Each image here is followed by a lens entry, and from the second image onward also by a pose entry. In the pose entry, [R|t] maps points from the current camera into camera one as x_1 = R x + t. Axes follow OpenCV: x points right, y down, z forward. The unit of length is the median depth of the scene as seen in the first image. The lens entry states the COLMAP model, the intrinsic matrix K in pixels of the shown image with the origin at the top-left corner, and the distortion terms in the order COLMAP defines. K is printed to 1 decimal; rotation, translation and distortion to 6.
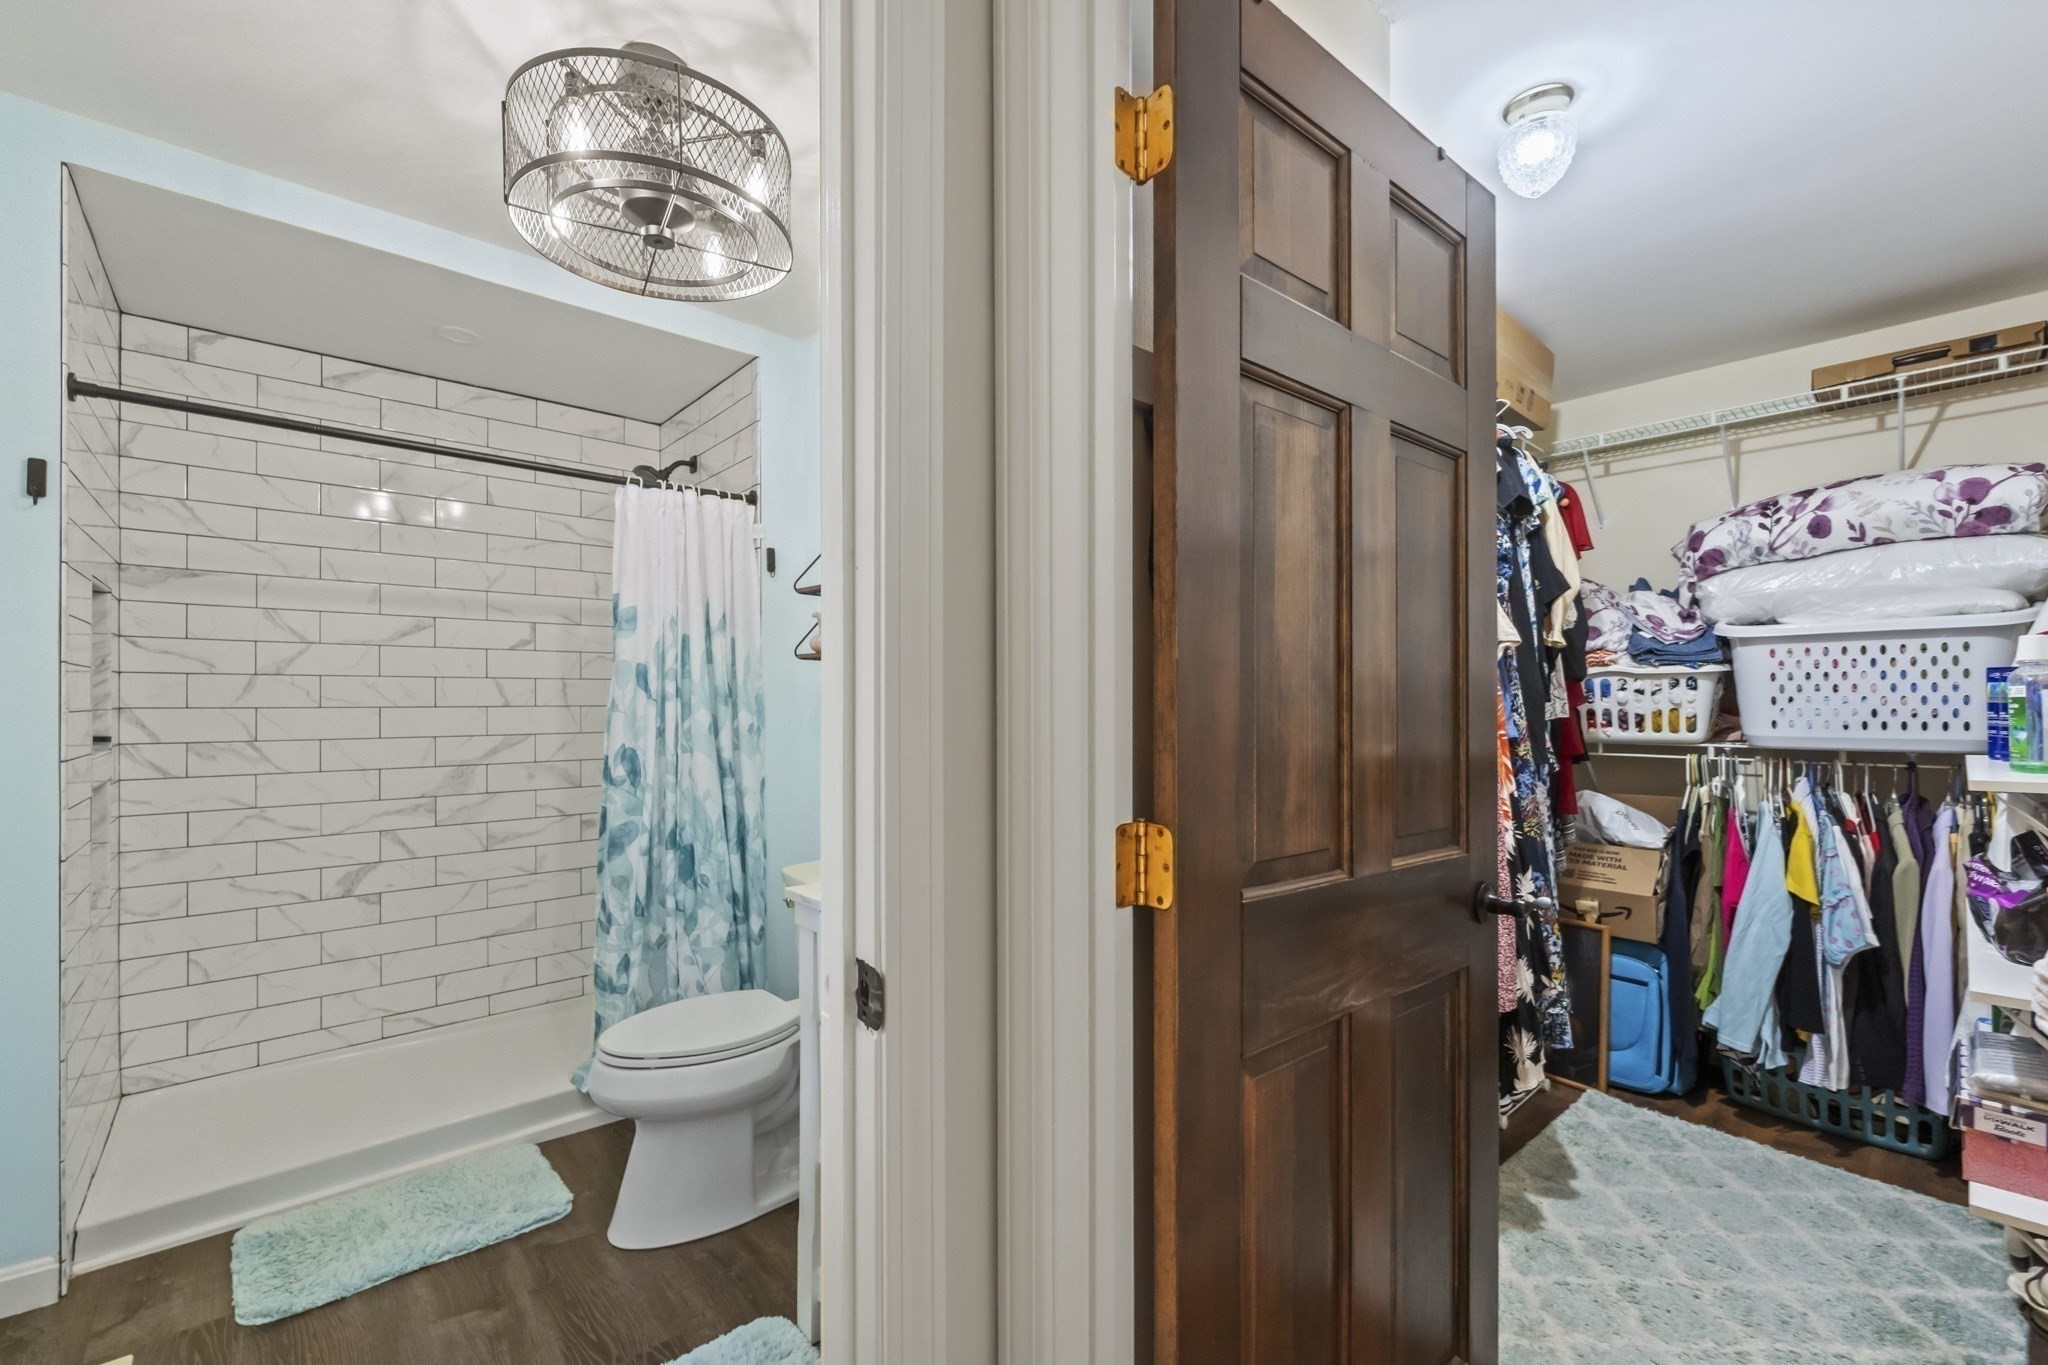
lens RADIAL K [[834.8, 0, 1021.0], [0, 834.8, 692.1], [0, 0, 1]] dist [-0.001086, -0.000377]
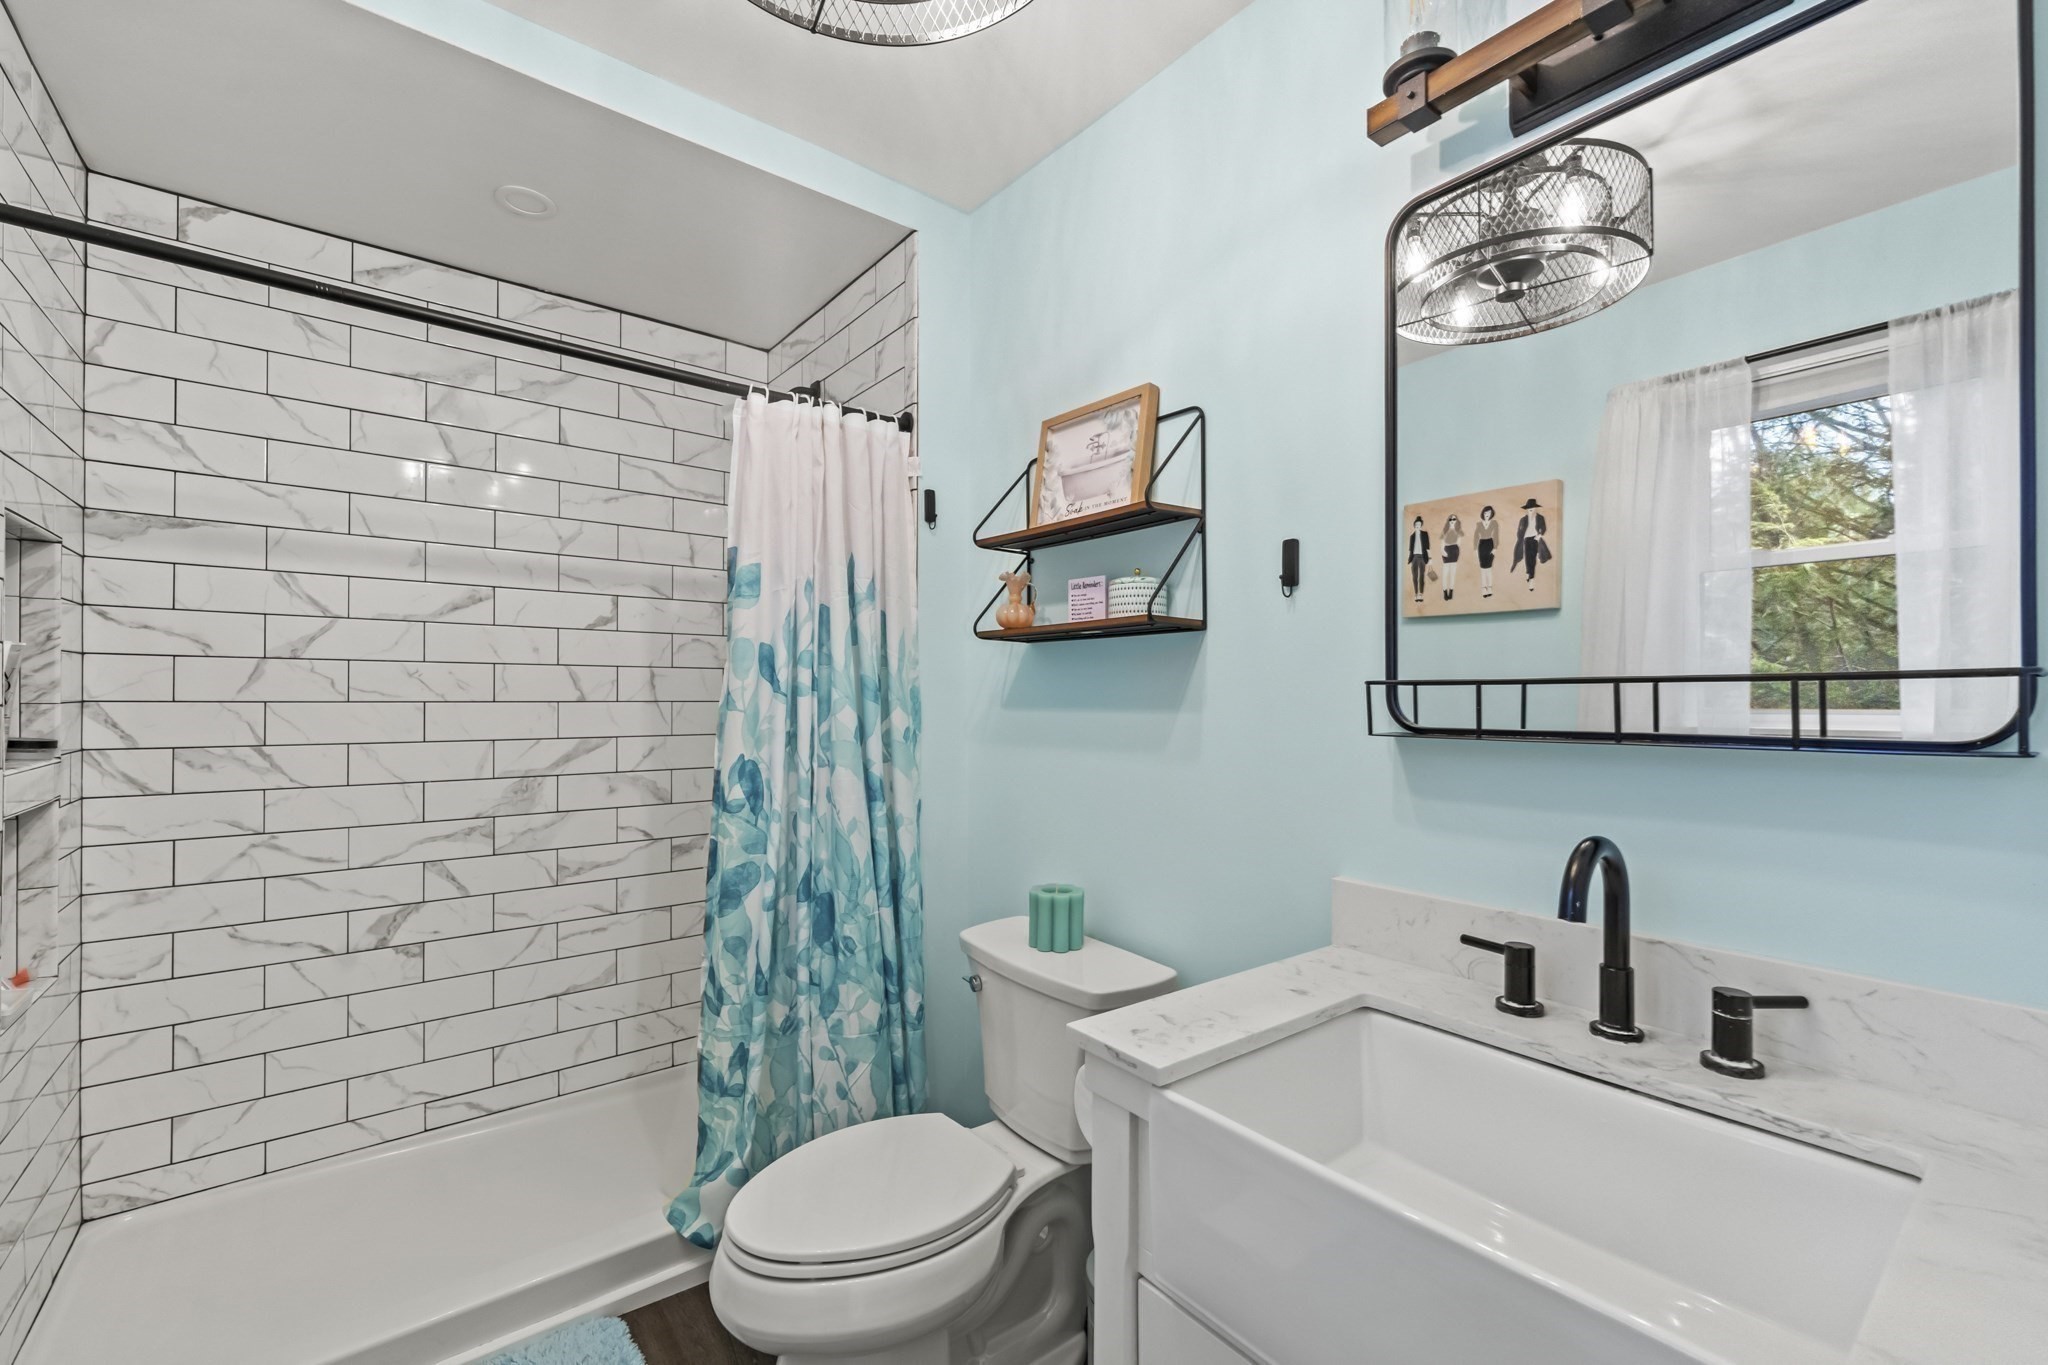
lens RADIAL K [[837.2, 0, 1023.4], [0, 837.2, 687.4], [0, 0, 1]] dist [-0.000440, -0.000389]
pose [[0.998269, 0.004704, -0.058625, -0.184776], [-0.004788, 0.999988, -0.001287, 0.003360], [0.058618, 0.001566, 0.998279, 0.282085]]
